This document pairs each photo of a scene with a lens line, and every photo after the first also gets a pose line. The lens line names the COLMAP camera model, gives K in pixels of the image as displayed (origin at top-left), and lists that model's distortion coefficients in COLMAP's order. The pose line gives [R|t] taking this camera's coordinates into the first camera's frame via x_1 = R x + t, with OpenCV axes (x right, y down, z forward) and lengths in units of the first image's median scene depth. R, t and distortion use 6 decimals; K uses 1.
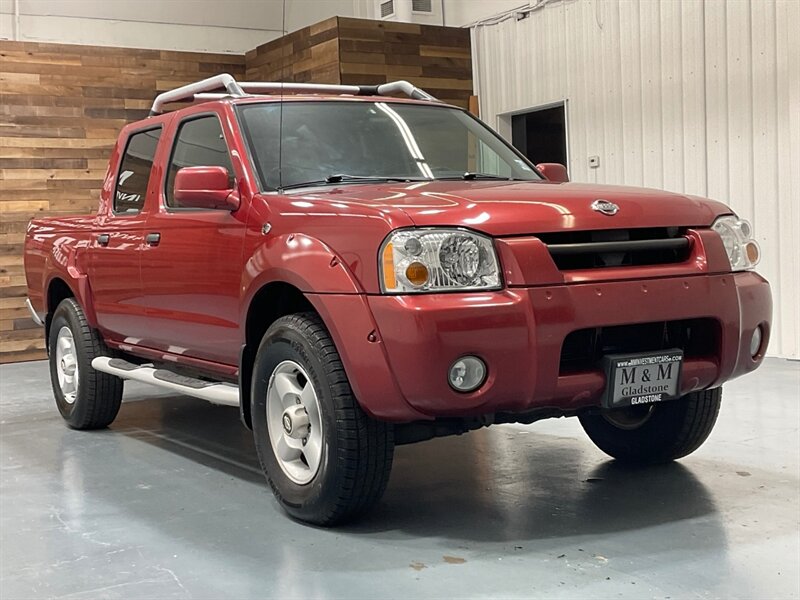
lens RADIAL K [[1170.1, 0, 400.0], [0, 1170.1, 300.0], [0, 0, 1]] dist [0.110681, -0.002590]
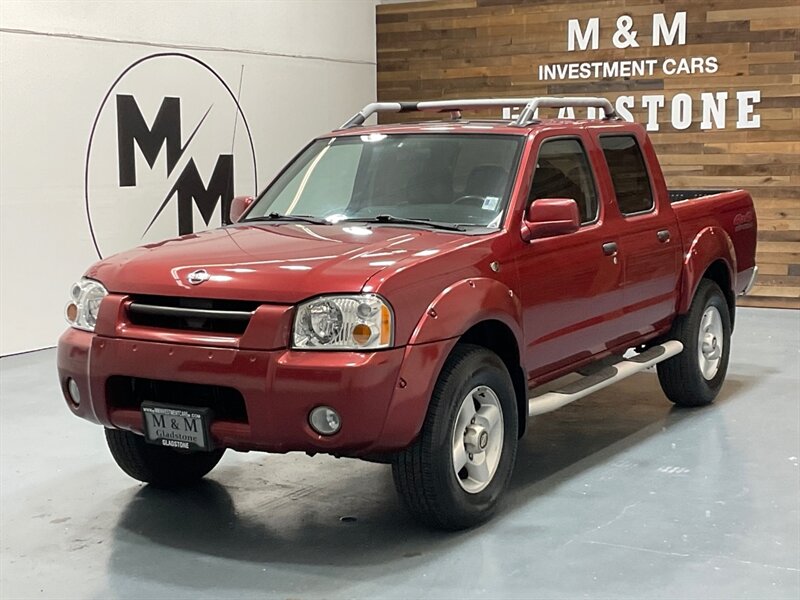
lens RADIAL K [[1263.0, 0, 399.0], [0, 1263.0, 297.9], [0, 0, 1]] dist [0.050505, -0.014454]
pose [[0.480812, 0.135750, -0.866252, 1.259125], [-0.053828, 0.990649, 0.125367, -0.209411], [0.875170, -0.013650, 0.483623, 0.524367]]
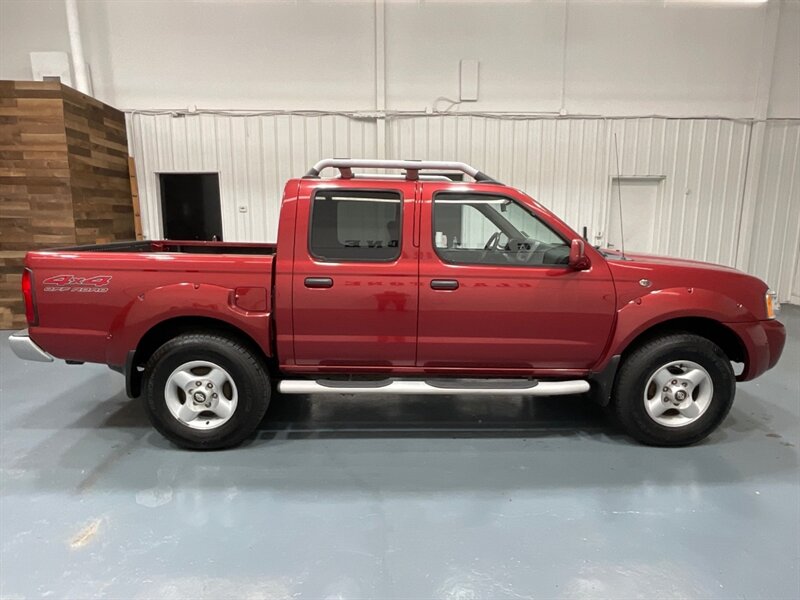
lens RADIAL K [[470.0, 0, 397.9], [0, 470.0, 298.9], [0, 0, 1]] dist [0.001774, 0.001538]
pose [[0.494179, -0.095502, 0.864099, -0.897004], [0.016913, 0.994816, 0.100276, -0.114948], [-0.869196, -0.034940, 0.493232, 1.023880]]
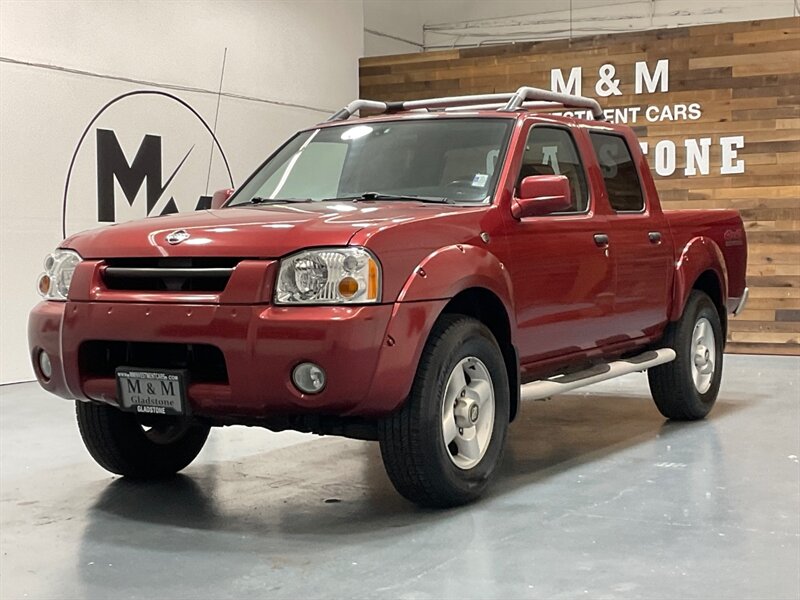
lens RADIAL K [[1265.9, 0, 400.0], [0, 1265.9, 300.0], [0, 0, 1]] dist [0.046368, 0.060413]
pose [[0.494844, 0.073502, -0.865868, 1.230921], [-0.056498, 0.997029, 0.052347, -0.087301], [0.867143, 0.023016, 0.497526, 0.540335]]
